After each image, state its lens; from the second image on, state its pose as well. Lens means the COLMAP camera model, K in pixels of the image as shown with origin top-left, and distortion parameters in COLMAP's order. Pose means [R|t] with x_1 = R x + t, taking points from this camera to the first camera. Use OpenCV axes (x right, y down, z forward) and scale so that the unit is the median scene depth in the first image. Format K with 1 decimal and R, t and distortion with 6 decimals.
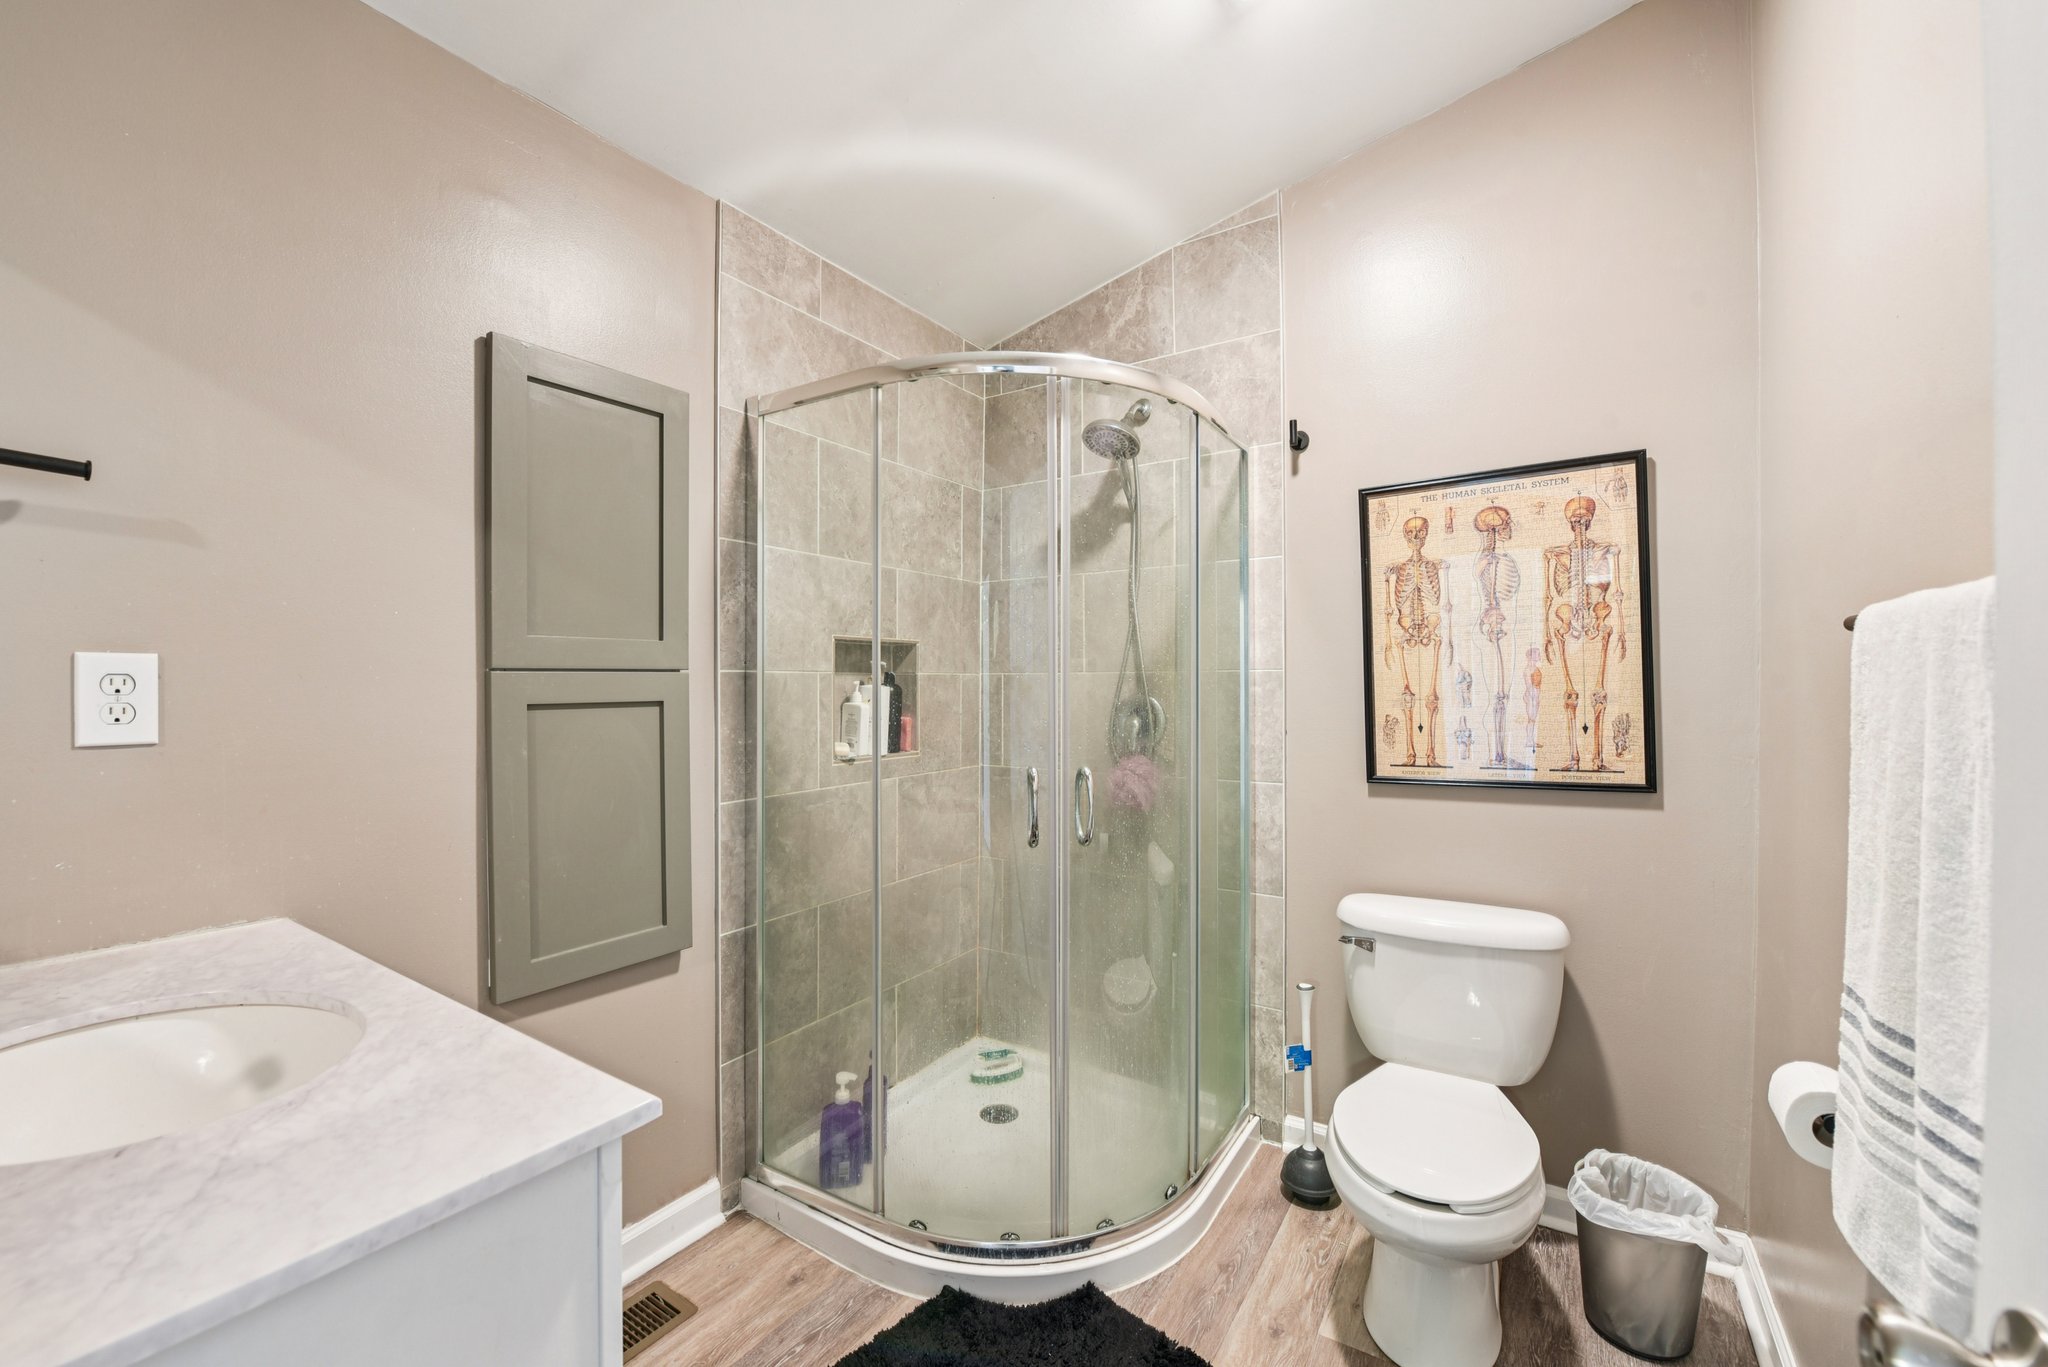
lens RADIAL K [[822.6, 0, 1024.1], [0, 822.6, 684.7], [0, 0, 1]] dist [-0.015364, -0.002335]
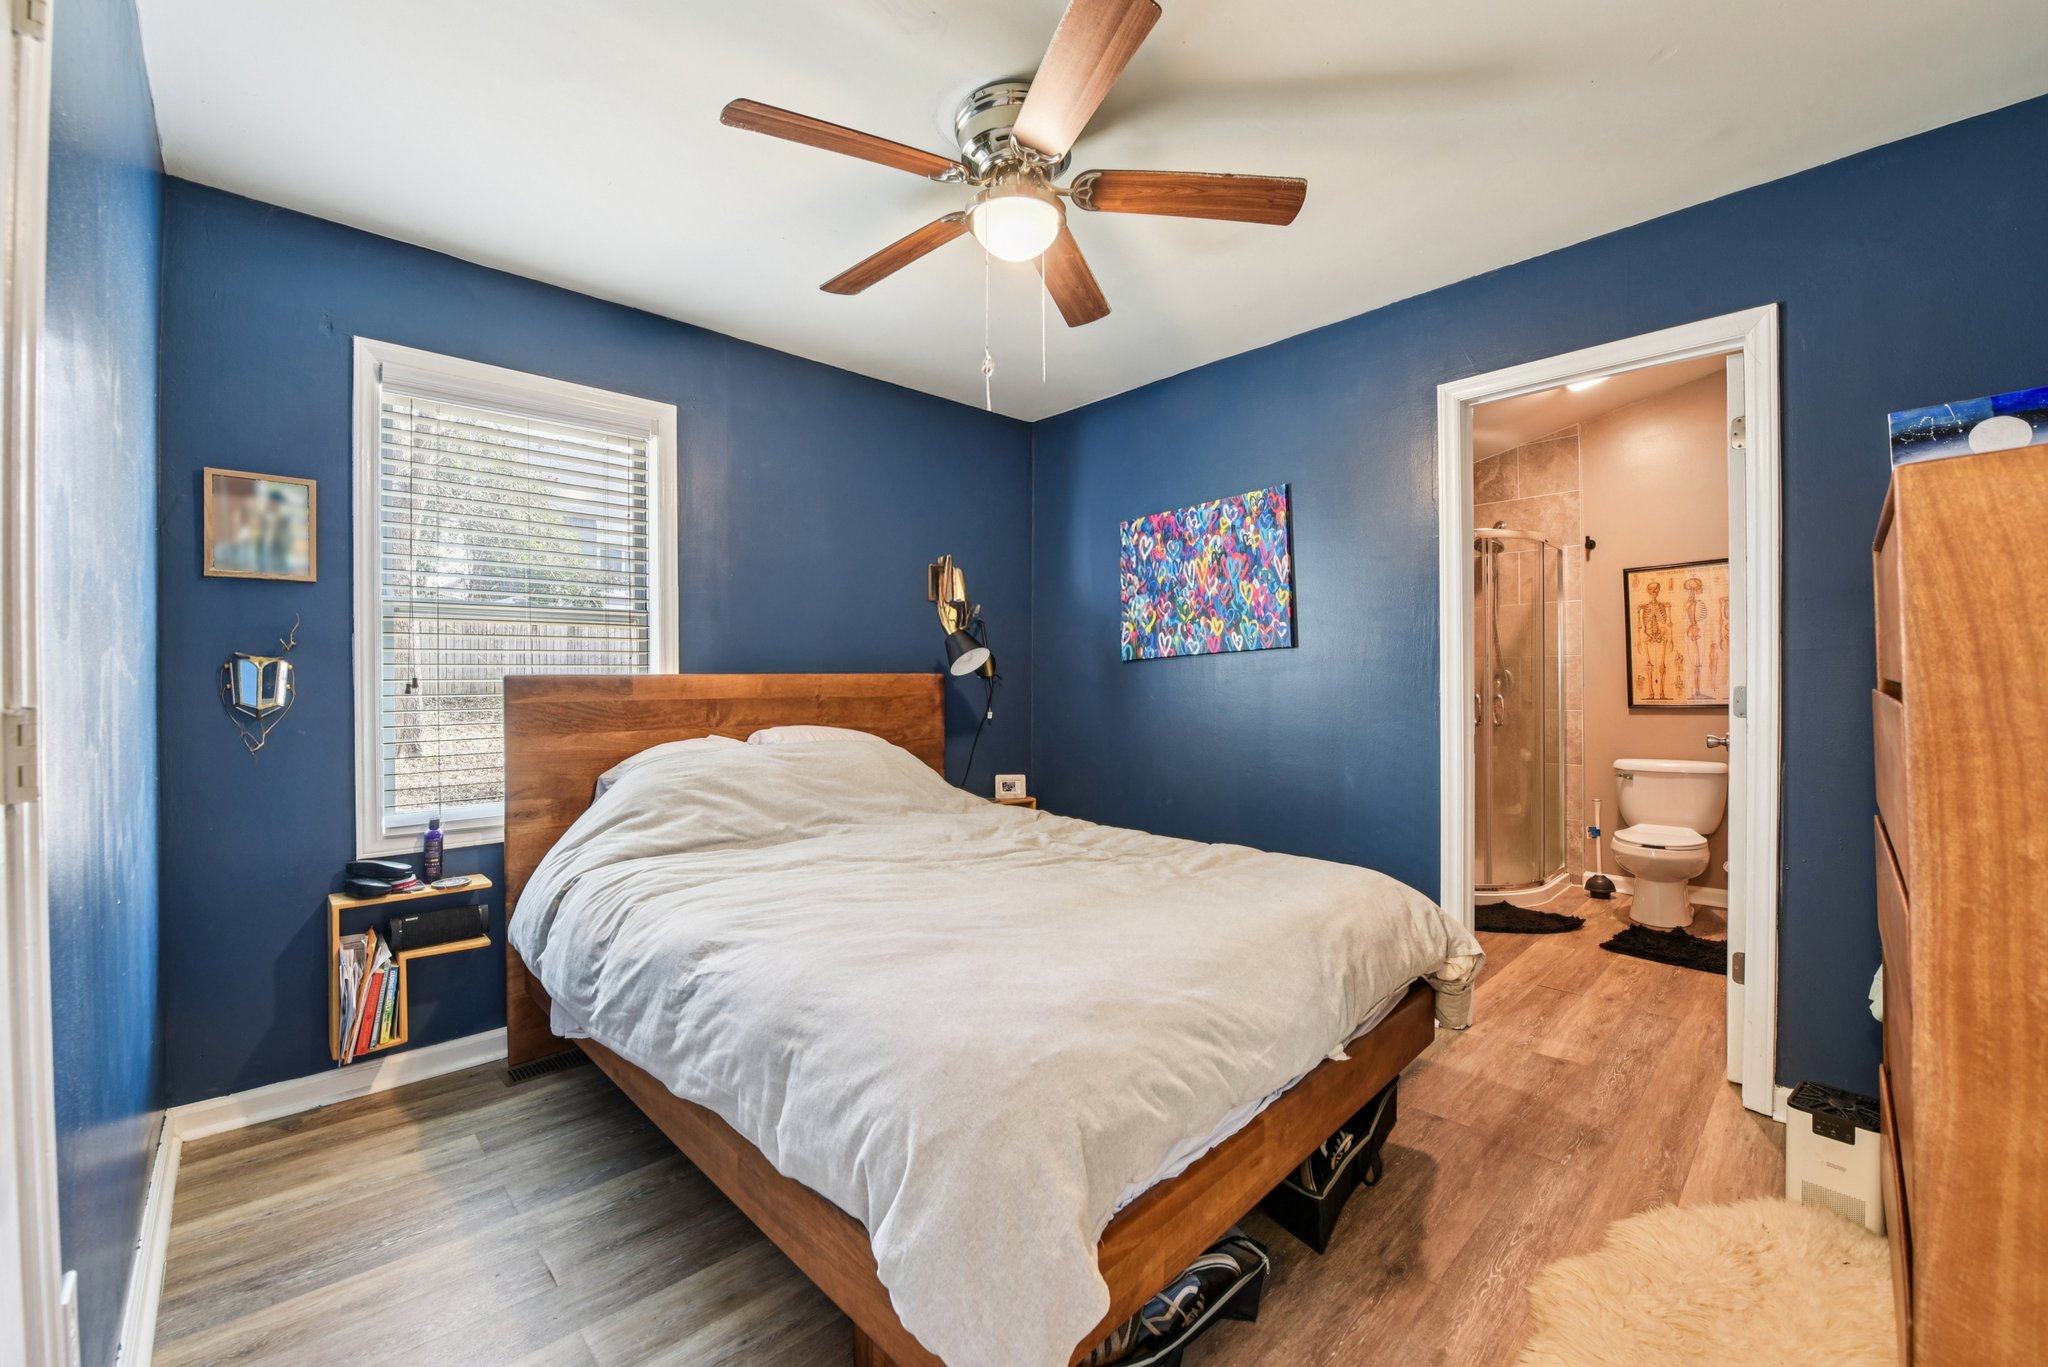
lens RADIAL K [[822.6, 0, 1015.8], [0, 822.6, 677.8], [0, 0, 1]] dist [-0.015364, -0.002335]
pose [[0.968756, -0.003797, -0.247988, -0.591602], [0.003697, 0.999993, -0.000870, 0.038711], [0.247989, -0.000074, 0.968763, -1.430679]]
